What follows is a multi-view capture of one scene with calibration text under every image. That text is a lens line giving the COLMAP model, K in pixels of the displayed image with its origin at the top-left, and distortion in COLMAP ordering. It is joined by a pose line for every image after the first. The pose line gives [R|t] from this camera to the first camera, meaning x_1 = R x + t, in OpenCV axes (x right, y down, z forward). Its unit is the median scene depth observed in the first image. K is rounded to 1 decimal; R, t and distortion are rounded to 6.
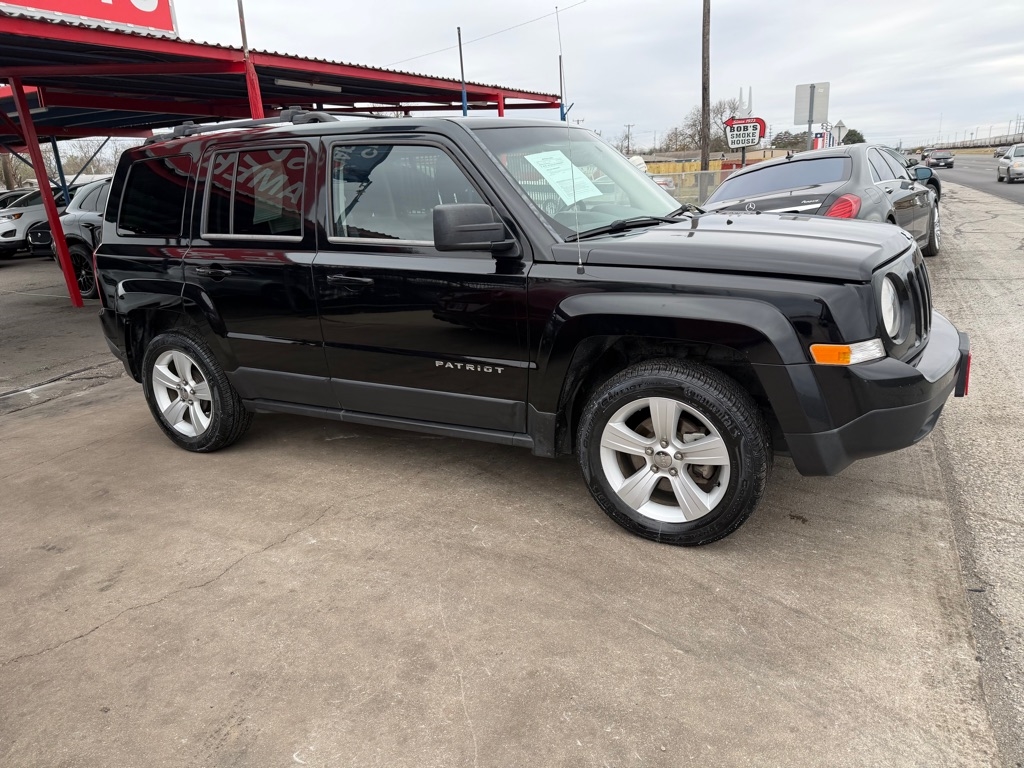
lens RADIAL K [[720.1, 0, 513.6], [0, 720.1, 396.0], [0, 0, 1]] dist [0.027196, -0.034362]
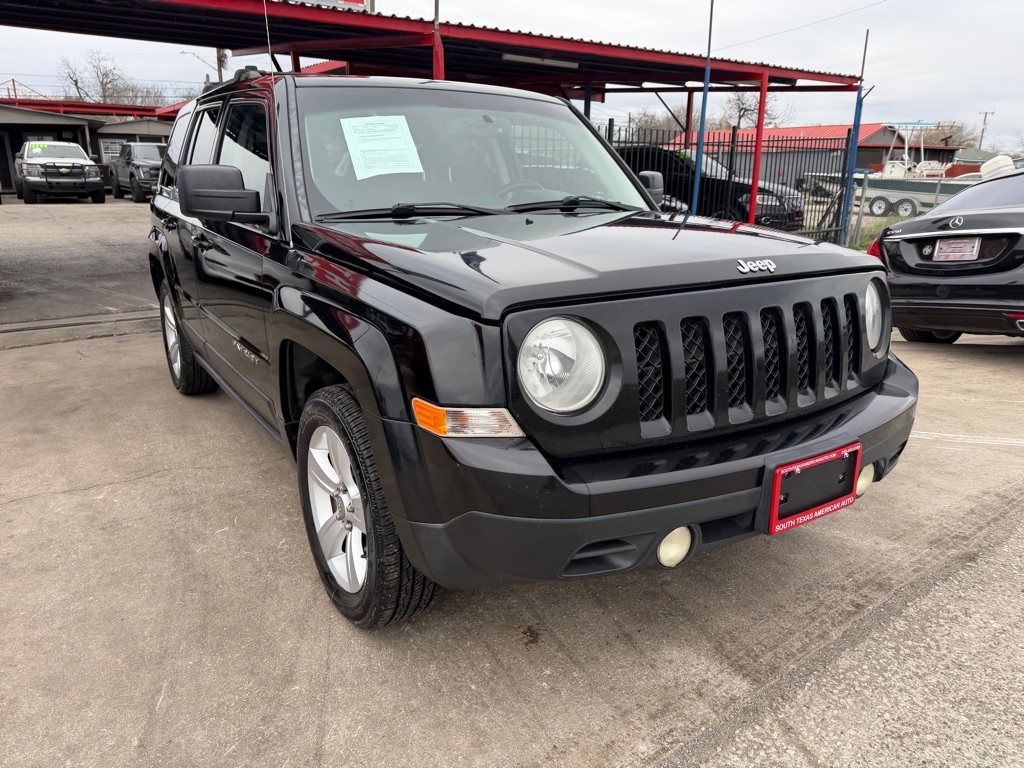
lens RADIAL K [[726.8, 0, 509.5], [0, 726.8, 388.5], [0, 0, 1]] dist [-0.001344, 0.001255]
pose [[0.889355, 0.192093, -0.414907, 0.607337], [-0.188660, 0.980785, 0.049689, -0.101376], [0.416479, 0.034085, 0.908506, 0.314529]]
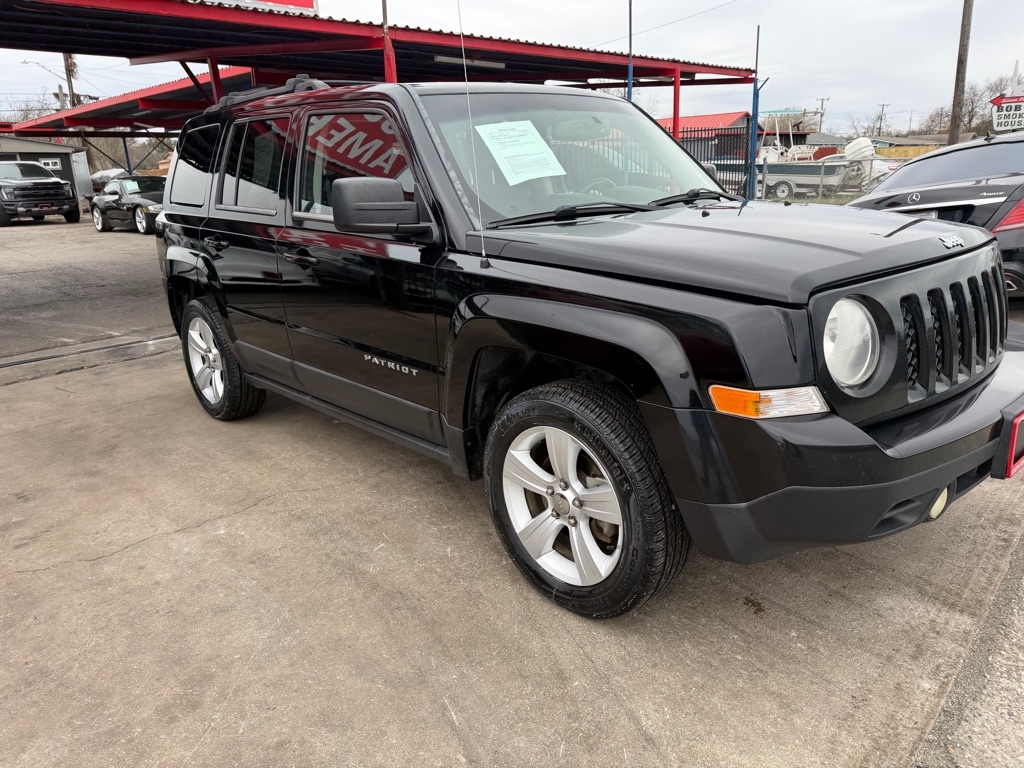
lens RADIAL K [[722.3, 0, 512.0], [0, 722.3, 384.0], [0, 0, 1]] dist [0.023459, -0.029436]
pose [[0.955441, 0.105629, -0.275637, 0.325707], [-0.103209, 0.994386, 0.023312, -0.052566], [0.276552, 0.006175, 0.960979, 0.186497]]
